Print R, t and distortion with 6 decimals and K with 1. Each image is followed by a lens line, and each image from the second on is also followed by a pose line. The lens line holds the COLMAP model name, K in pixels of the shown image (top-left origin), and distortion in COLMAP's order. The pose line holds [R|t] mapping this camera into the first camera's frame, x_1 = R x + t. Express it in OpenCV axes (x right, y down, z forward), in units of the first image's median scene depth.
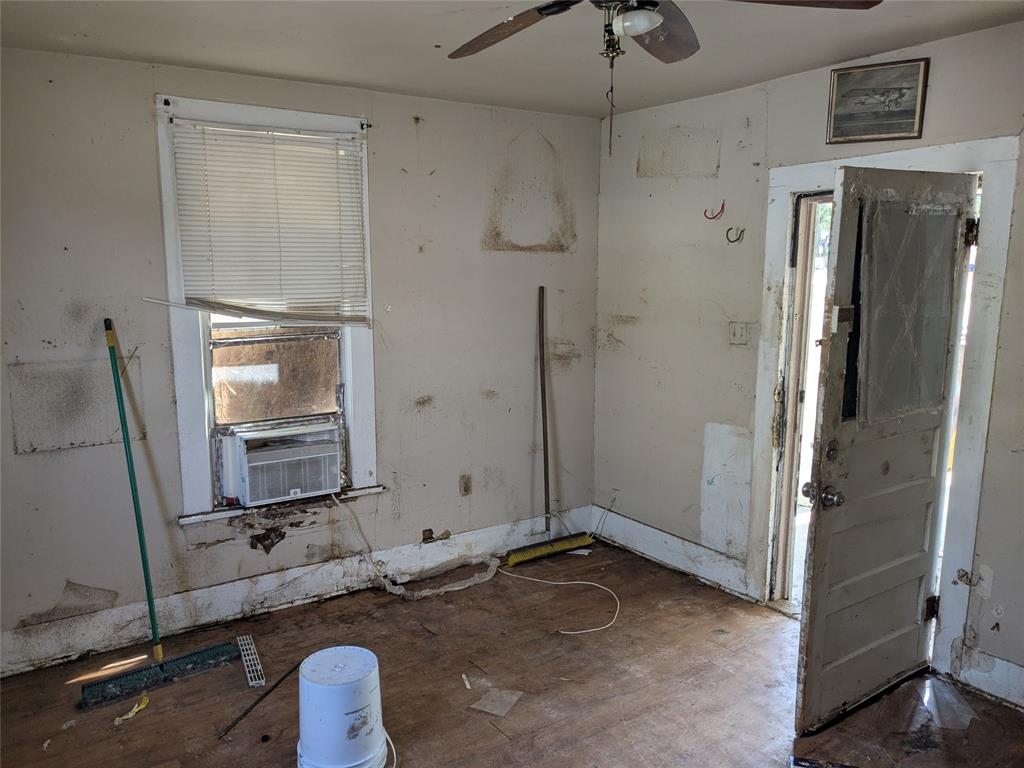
lens RADIAL K [[813.2, 0, 512.4], [0, 813.2, 380.9], [0, 0, 1]] dist [0.041797, -0.060025]
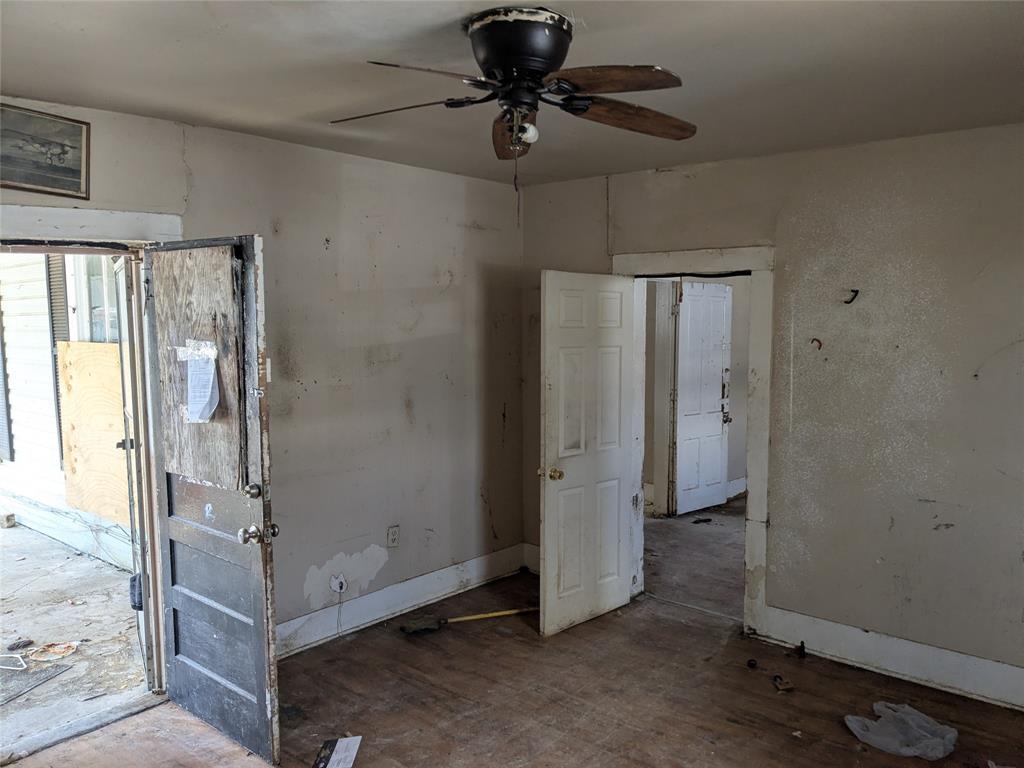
lens RADIAL K [[813.2, 0, 519.9], [0, 813.2, 383.0], [0, 0, 1]] dist [0.041797, -0.060025]
pose [[-0.252772, -0.083634, 0.963904, -0.827776], [0.160530, 0.978823, 0.127025, -0.158440], [-0.954116, 0.186844, -0.233994, 1.026394]]
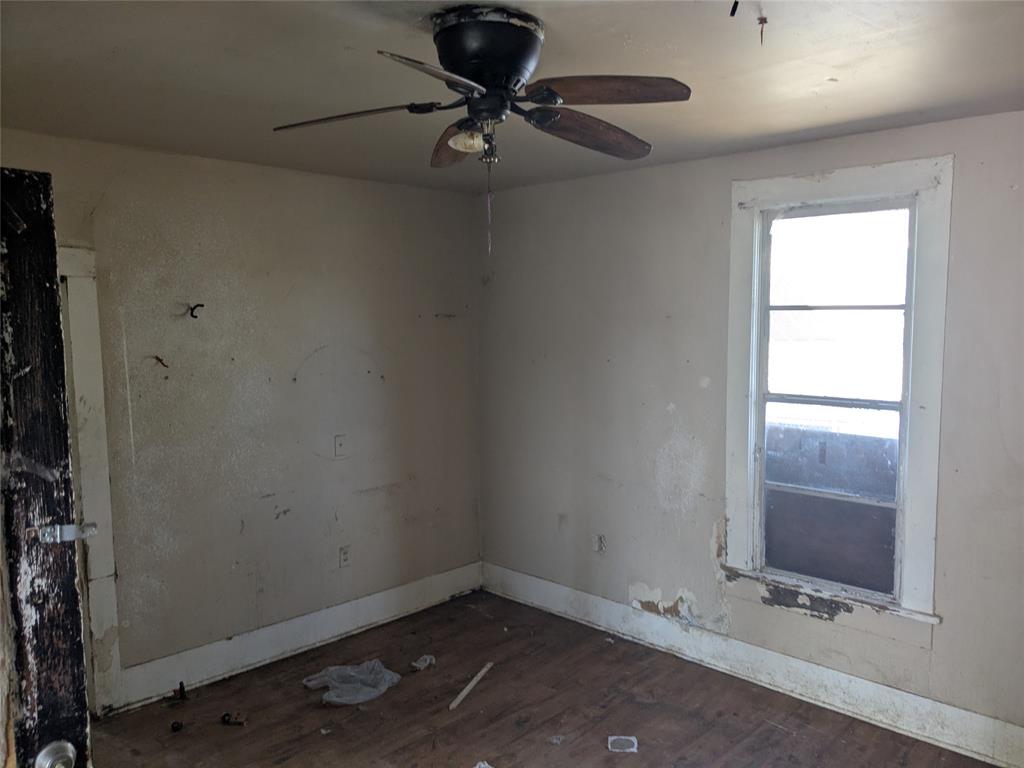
lens RADIAL K [[813.2, 0, 519.6], [0, 813.2, 389.1], [0, 0, 1]] dist [0.041797, -0.060025]
pose [[-0.979756, 0.022693, -0.198907, -0.120455], [-0.027291, 0.969140, 0.244996, -0.231635], [0.198328, 0.245464, -0.948901, 1.427981]]
